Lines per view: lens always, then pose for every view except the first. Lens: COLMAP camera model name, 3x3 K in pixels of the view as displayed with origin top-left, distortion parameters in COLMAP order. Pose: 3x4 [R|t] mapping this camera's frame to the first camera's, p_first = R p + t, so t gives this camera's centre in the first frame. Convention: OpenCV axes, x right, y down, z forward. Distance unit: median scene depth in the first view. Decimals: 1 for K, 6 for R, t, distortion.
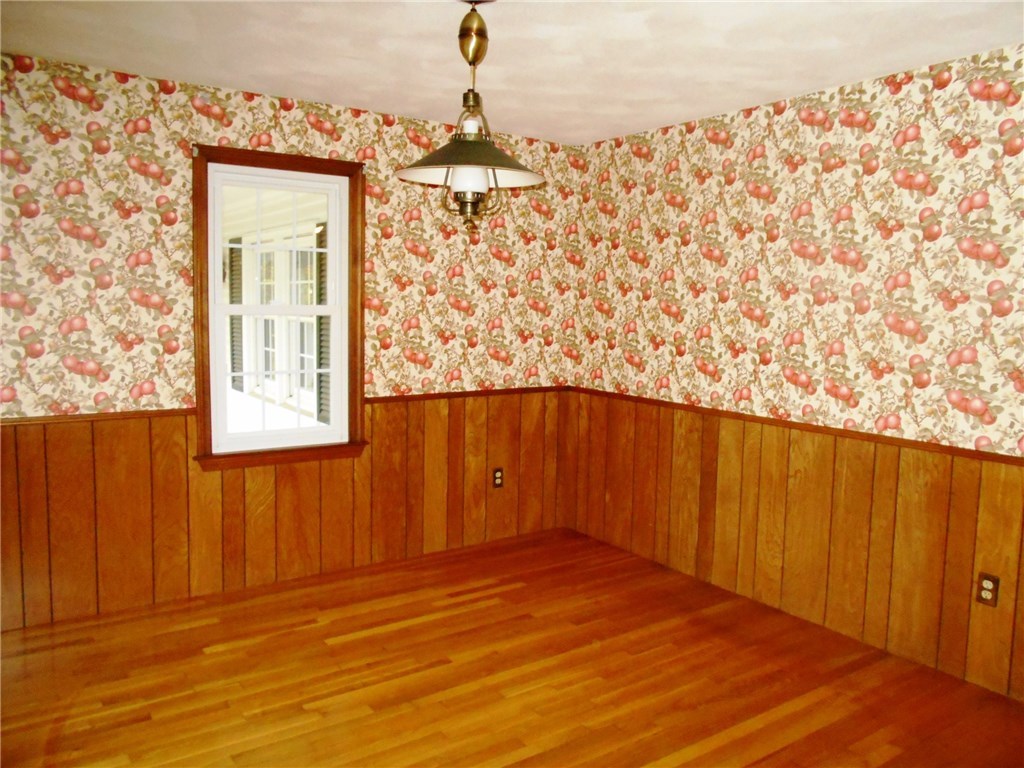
lens RADIAL K [[786.3, 0, 512.0], [0, 786.3, 384.0], [0, 0, 1]] dist [-0.065313, 0.005260]
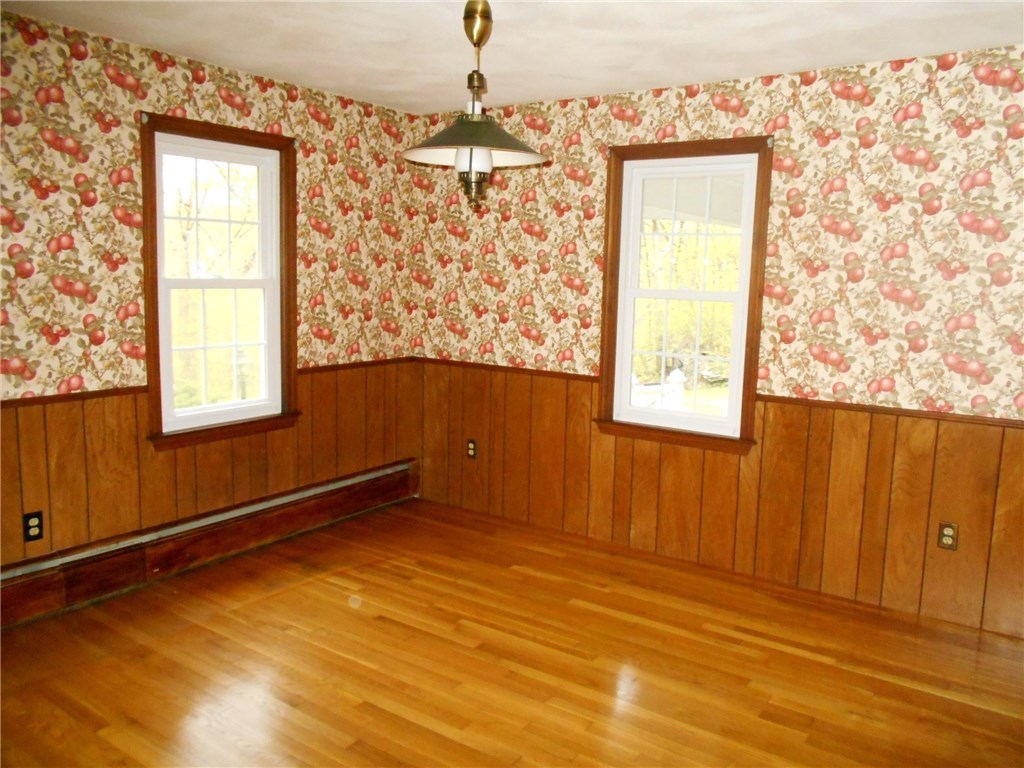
lens RADIAL K [[802.5, 0, 537.5], [0, 802.5, 380.6], [0, 0, 1]] dist [-0.008510, -0.000062]
pose [[0.353972, 0.110796, -0.928670, 0.703298], [-0.123060, 0.989843, 0.071189, -0.038960], [0.927125, 0.089083, 0.364011, 0.502760]]
